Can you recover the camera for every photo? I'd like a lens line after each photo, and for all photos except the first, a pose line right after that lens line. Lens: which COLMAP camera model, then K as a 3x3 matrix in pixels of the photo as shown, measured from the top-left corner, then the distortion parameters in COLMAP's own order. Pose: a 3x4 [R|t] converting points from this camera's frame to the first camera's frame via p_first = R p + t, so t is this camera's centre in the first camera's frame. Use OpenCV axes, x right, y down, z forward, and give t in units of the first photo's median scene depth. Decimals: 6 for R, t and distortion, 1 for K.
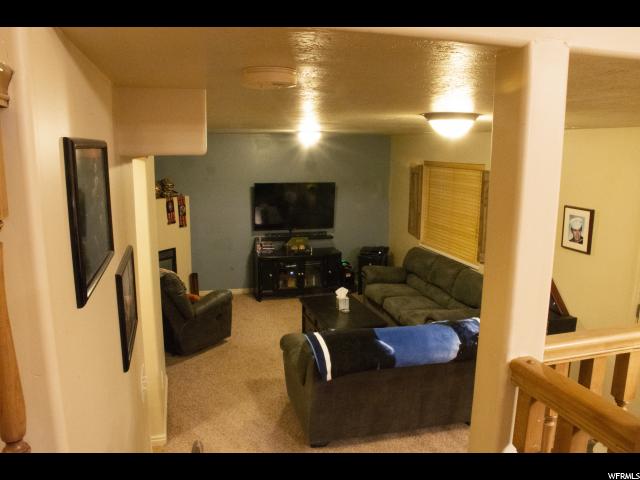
lens RADIAL K [[507.1, 0, 318.0], [0, 507.1, 242.7], [0, 0, 1]] dist [-0.128645, 0.083366]
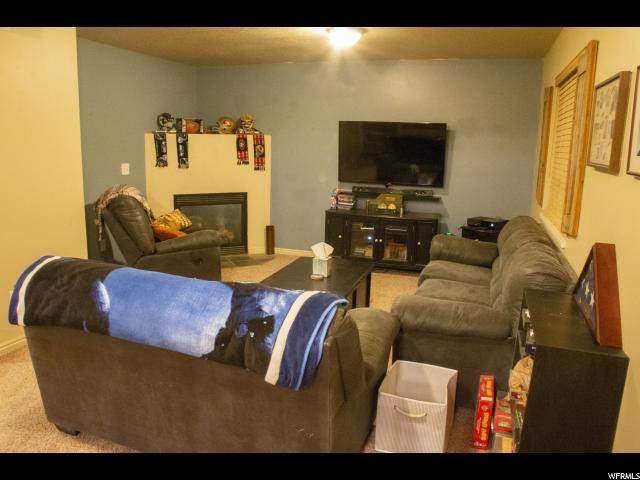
lens RADIAL K [[507.1, 0, 318.0], [0, 507.1, 242.7], [0, 0, 1]] dist [-0.128645, 0.083366]
pose [[0.828143, 0.122974, -0.546861, 0.318719], [-0.120233, 0.991900, 0.040975, 0.046790], [0.547470, 0.031818, 0.836220, 0.329331]]
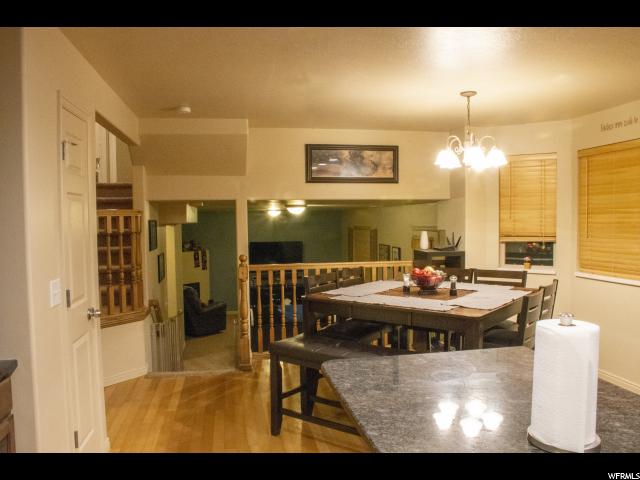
lens RADIAL K [[507.1, 0, 318.0], [0, 507.1, 242.7], [0, 0, 1]] dist [-0.128645, 0.083366]
pose [[0.995579, -0.013517, -0.092949, 0.237292], [0.000907, 0.990928, -0.134392, 0.099180], [0.093923, 0.133714, 0.986559, -0.544684]]
